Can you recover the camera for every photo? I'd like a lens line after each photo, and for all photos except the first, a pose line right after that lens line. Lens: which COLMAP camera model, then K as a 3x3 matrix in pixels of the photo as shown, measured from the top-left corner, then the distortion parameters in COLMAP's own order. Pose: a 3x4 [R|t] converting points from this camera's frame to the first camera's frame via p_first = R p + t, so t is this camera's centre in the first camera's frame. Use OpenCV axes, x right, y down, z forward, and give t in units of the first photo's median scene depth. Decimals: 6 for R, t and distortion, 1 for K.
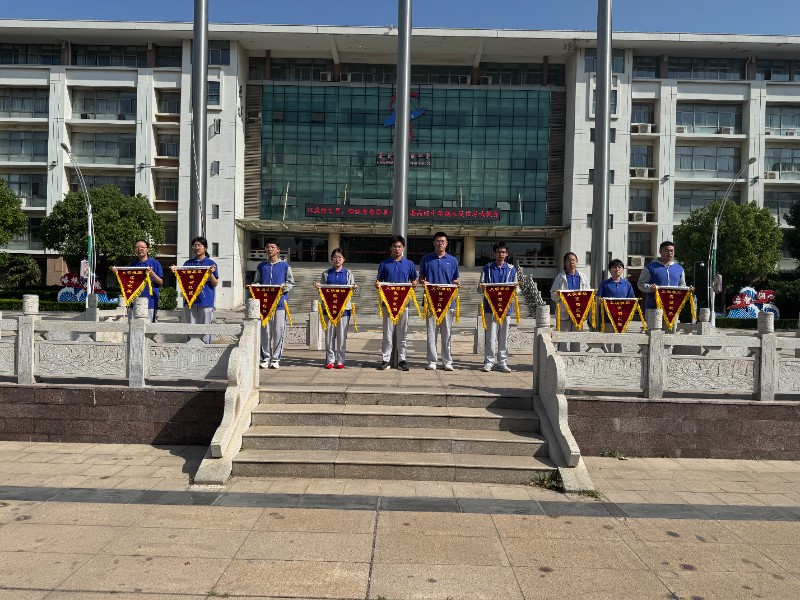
lens RADIAL K [[606.6, 0, 396.6], [0, 606.6, 309.9], [0, 0, 1]] dist [0.068110, -0.106220]
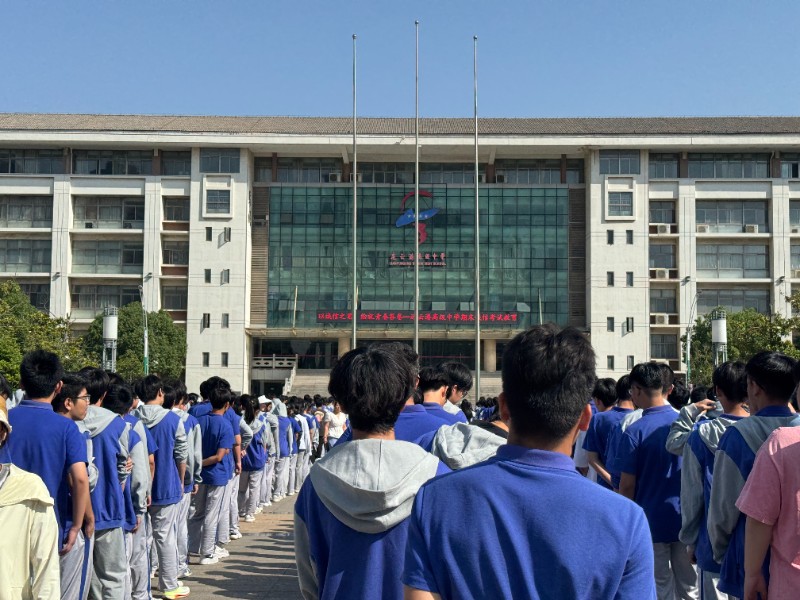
lens RADIAL K [[1294.3, 0, 400.4], [0, 1294.3, 298.9], [0, 0, 1]] dist [0.166516, 0.009551]
pose [[0.999858, -0.016239, -0.004583, -0.007163], [0.015703, 0.994919, -0.099451, 0.014764], [0.006175, 0.099365, 0.995032, -1.054339]]
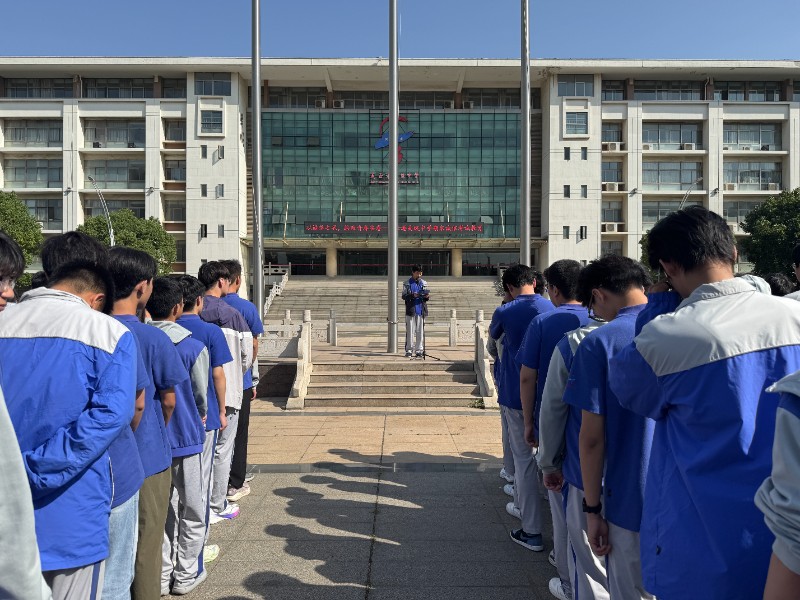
lens RADIAL K [[610.3, 0, 401.9], [0, 610.3, 313.6], [0, 0, 1]] dist [0.074825, -0.129093]
pose [[0.999540, -0.023805, 0.018766, -0.000713], [0.023961, 0.999680, -0.008169, 0.001696], [-0.018566, 0.008615, 0.999791, -0.089169]]
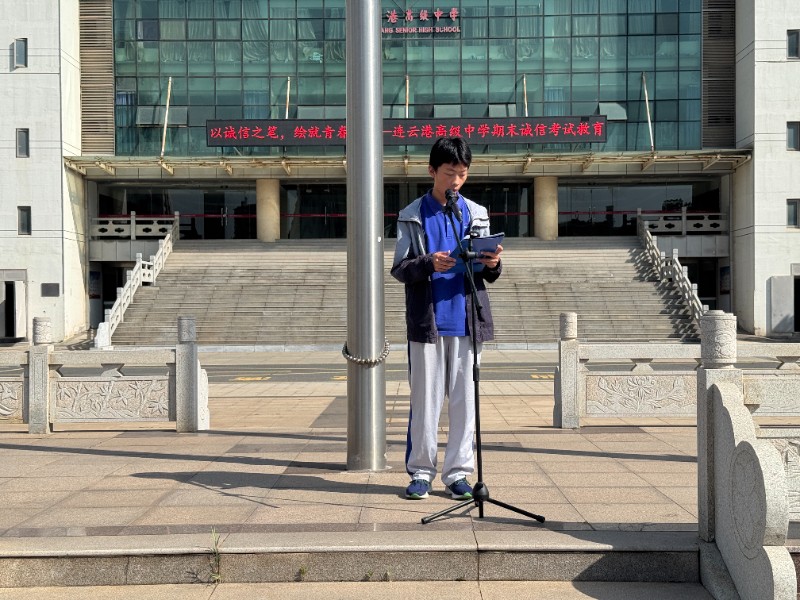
lens RADIAL K [[1189.2, 0, 399.7], [0, 1189.2, 323.9], [0, 0, 1]] dist [0.183001, -0.550355]
pose [[0.999461, -0.031963, -0.007458, 0.006977], [0.031915, 0.999470, -0.006490, -0.000291], [0.007662, 0.006249, 0.999951, 0.041642]]
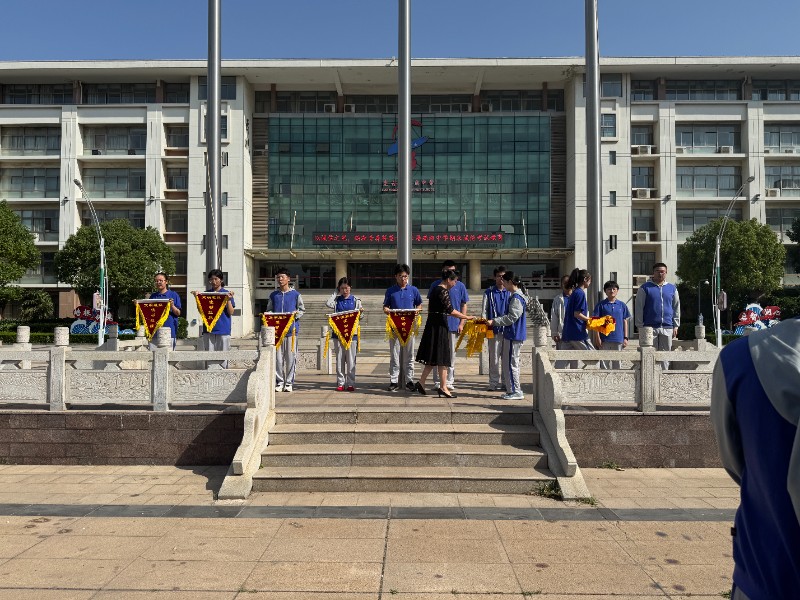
lens RADIAL K [[606.6, 0, 398.3], [0, 606.6, 311.9], [0, 0, 1]] dist [0.073620, -0.121010]
pose [[0.999681, -0.023298, -0.009759, 0.000471], [0.022918, 0.999037, -0.037422, 0.000249], [0.010622, 0.037187, 0.999252, -0.008846]]
